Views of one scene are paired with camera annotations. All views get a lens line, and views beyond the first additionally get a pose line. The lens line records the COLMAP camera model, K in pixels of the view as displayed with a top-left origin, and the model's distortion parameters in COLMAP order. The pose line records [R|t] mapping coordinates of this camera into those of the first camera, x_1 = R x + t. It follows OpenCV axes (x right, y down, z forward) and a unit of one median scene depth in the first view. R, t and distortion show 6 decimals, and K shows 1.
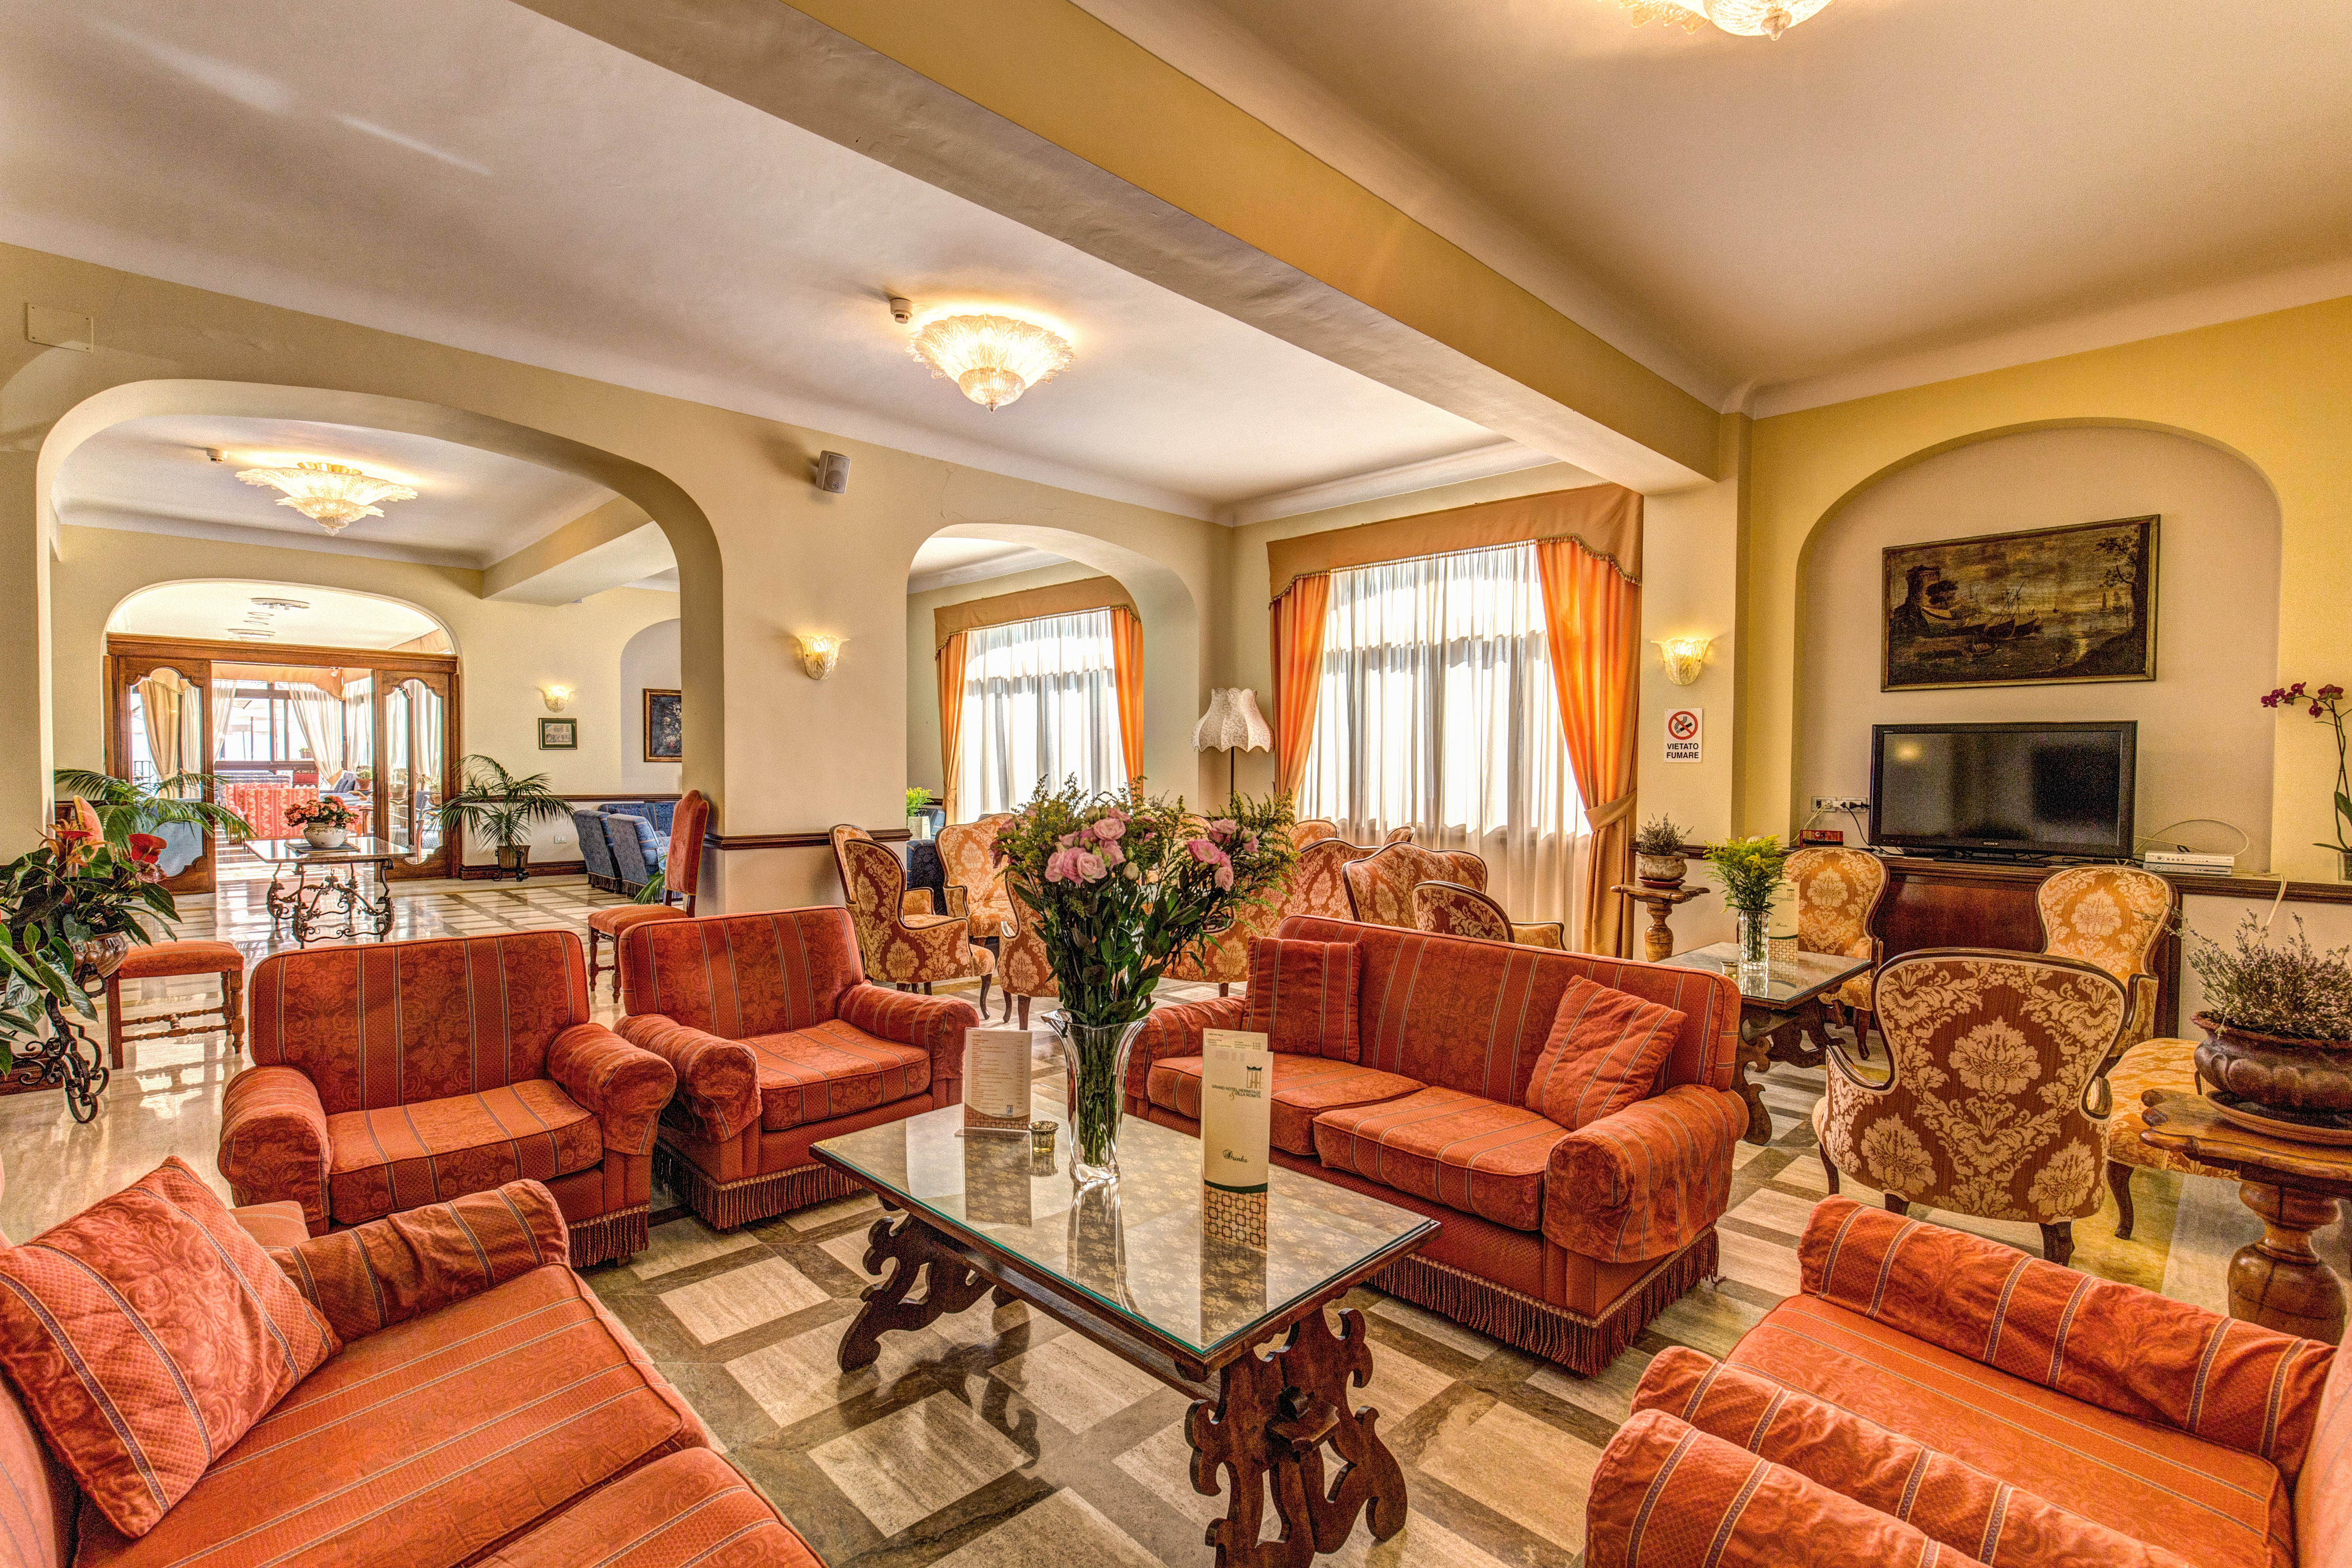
lens RADIAL K [[1074.6, 0, 1186.4], [0, 1074.6, 793.5], [0, 0, 1]] dist [0.004228, 0.000244]
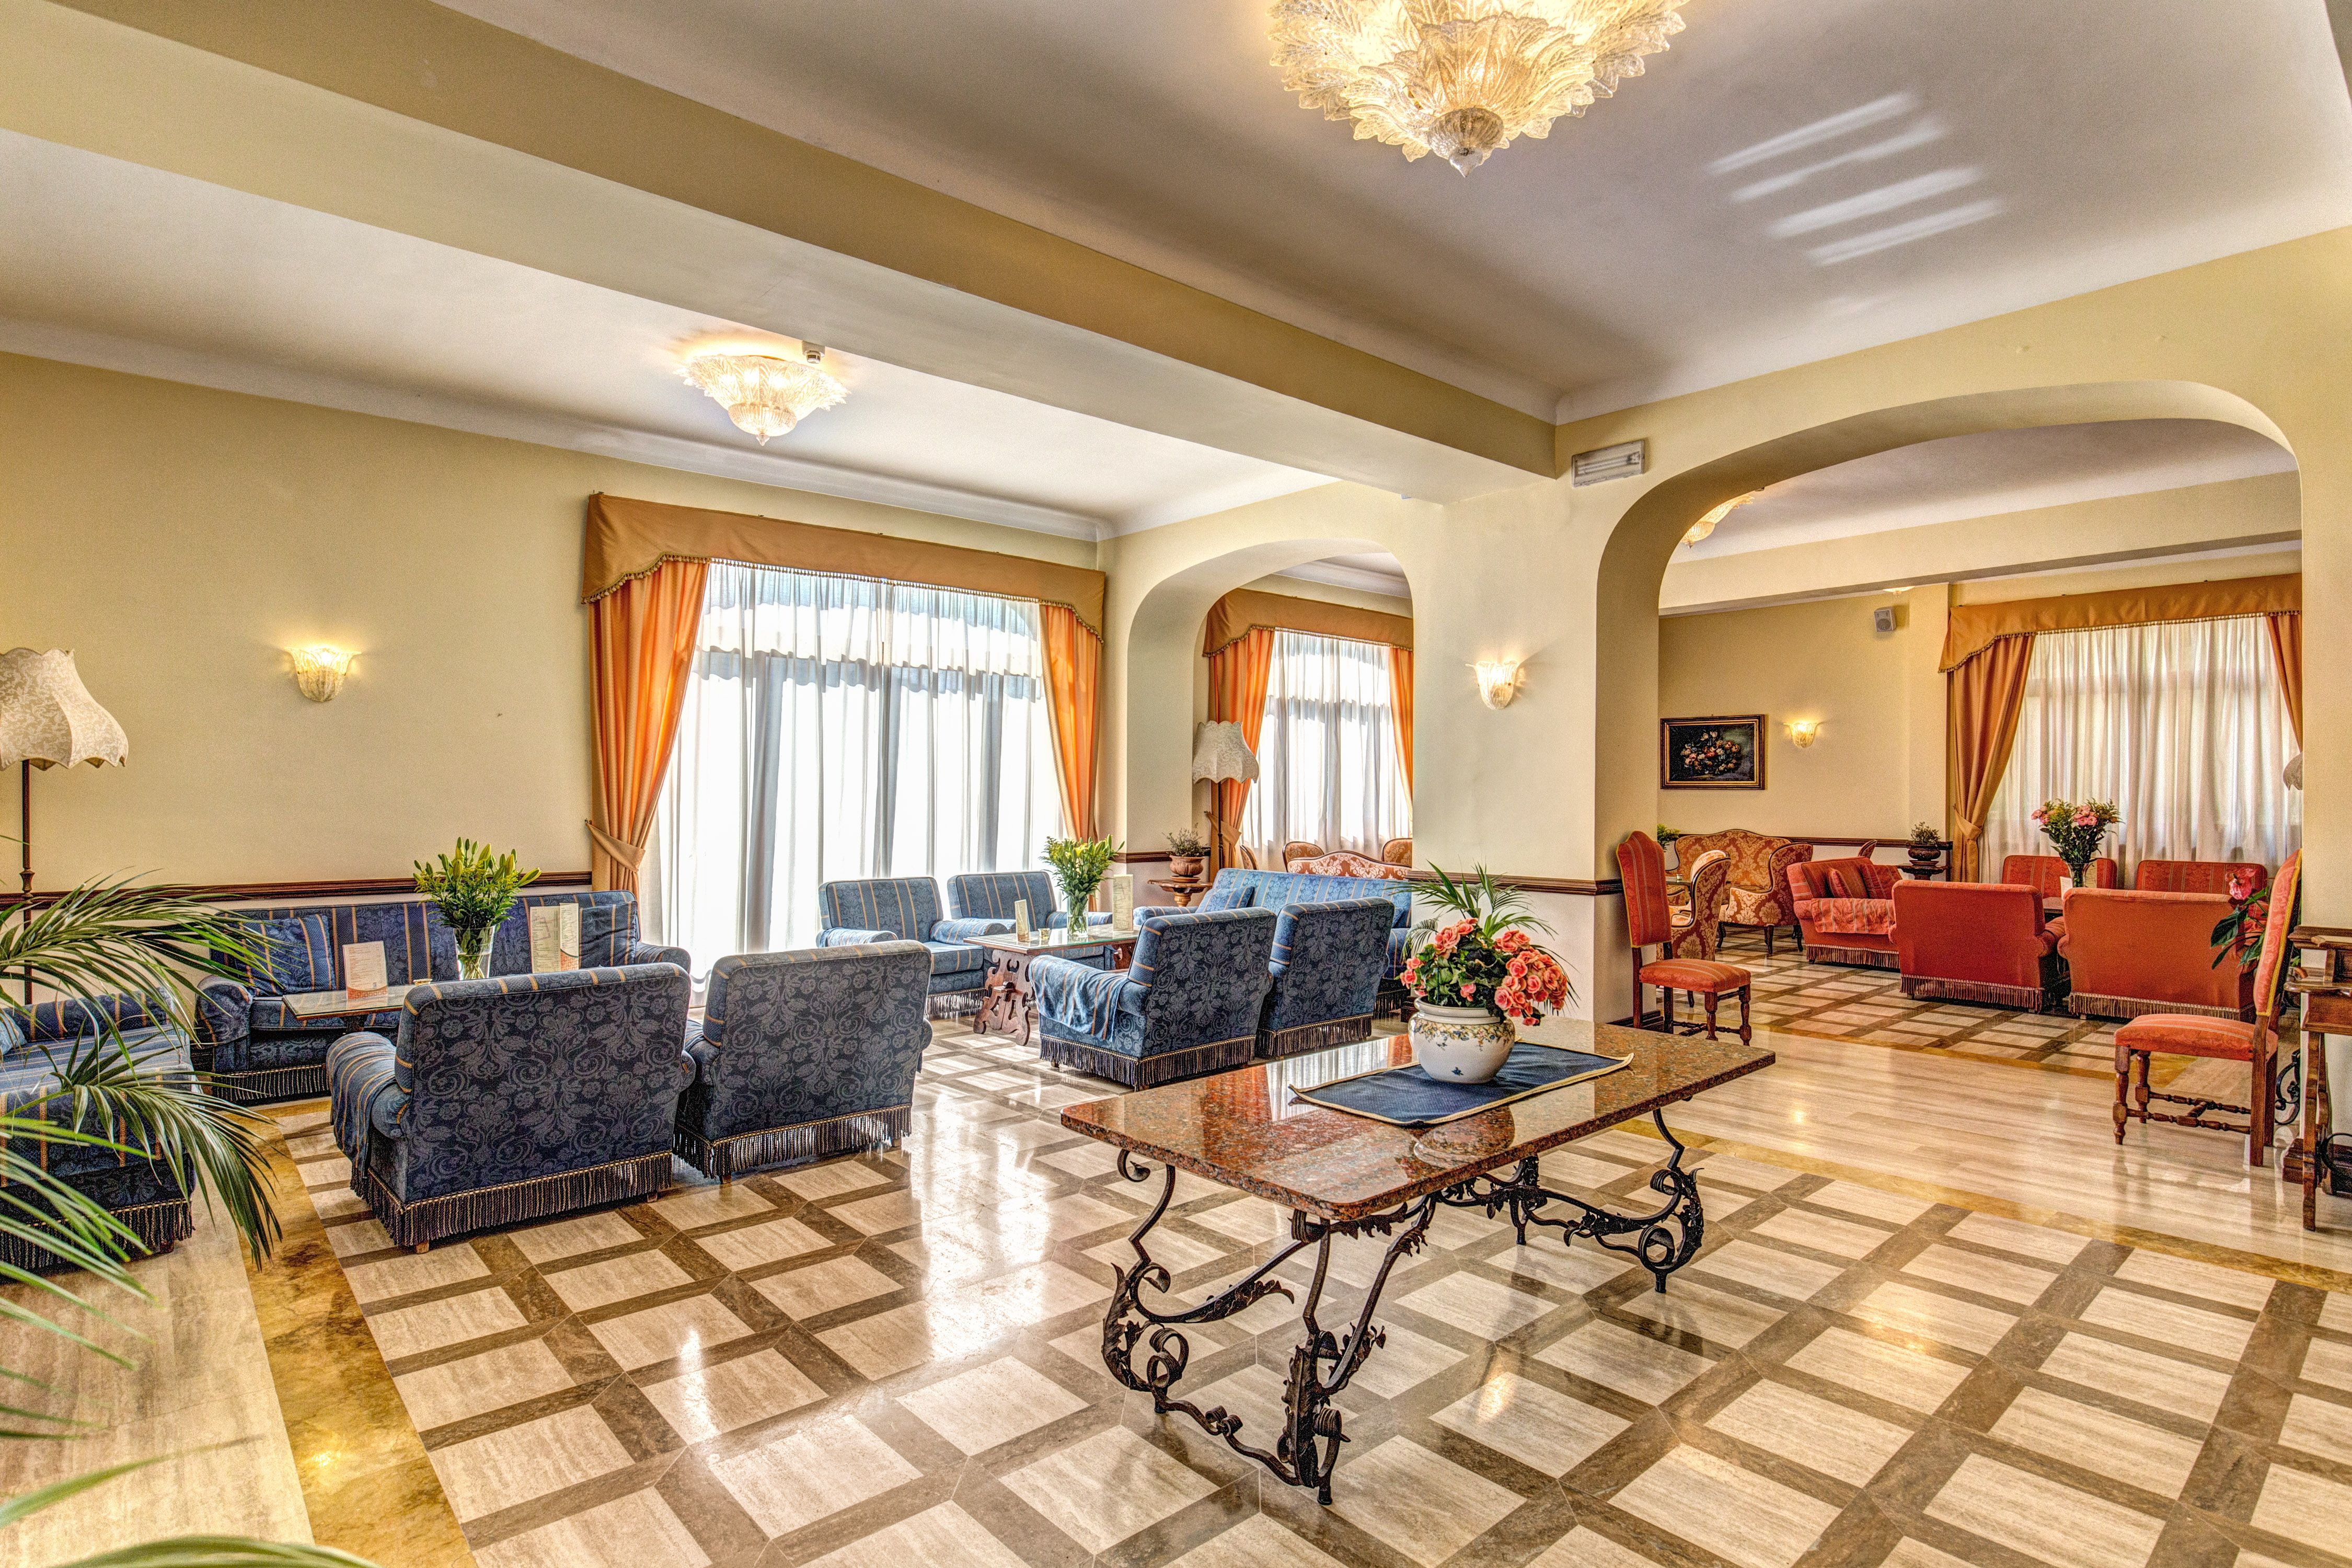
lens RADIAL K [[1197.8, 0, 1159.4], [0, 1197.8, 778.0], [0, 0, 1]] dist [-0.004684, 0.001721]
pose [[0.042851, 0.003625, 0.999075, -0.849042], [0.031759, 0.999483, -0.004989, -0.030679], [-0.998577, 0.031943, 0.042714, 0.780212]]
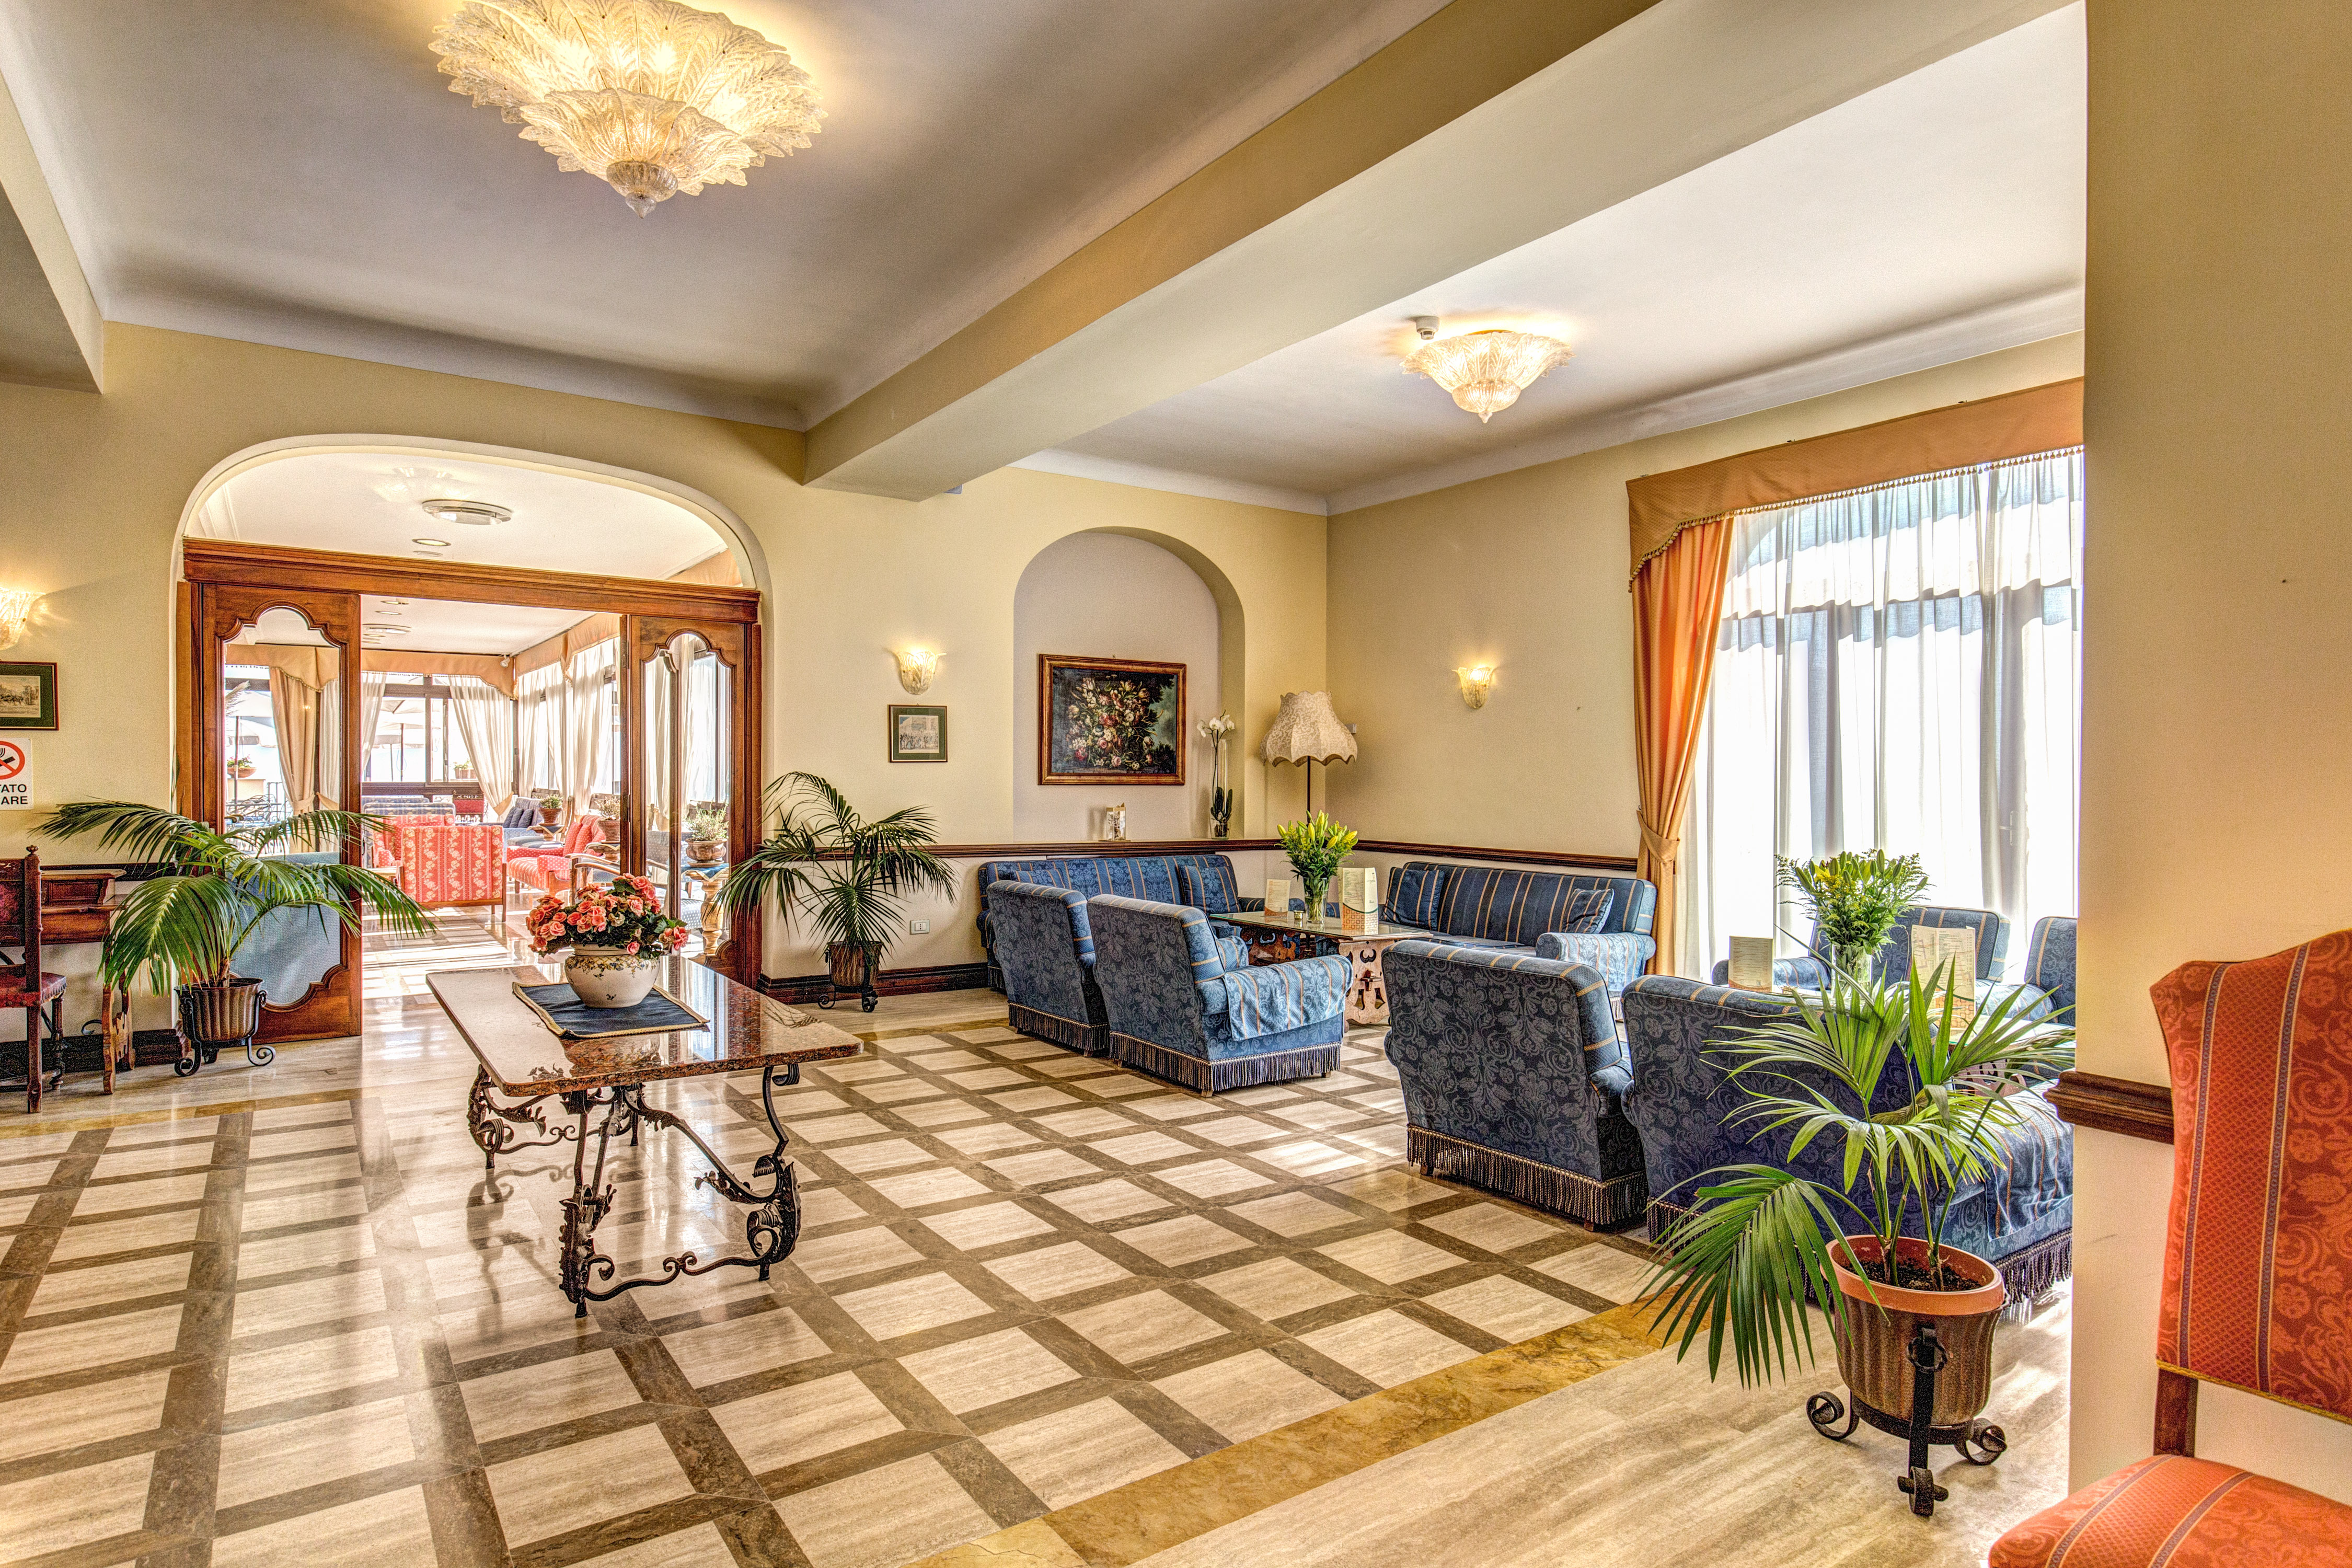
lens RADIAL K [[1261.7, 0, 1171.5], [0, 1261.7, 797.5], [0, 0, 1]] dist [0.009849, 0.000837]
pose [[0.987044, 0.002777, -0.160428, -0.380028], [-0.005675, 0.999829, -0.017614, -0.013661], [0.160351, 0.018297, 0.986890, 0.417677]]
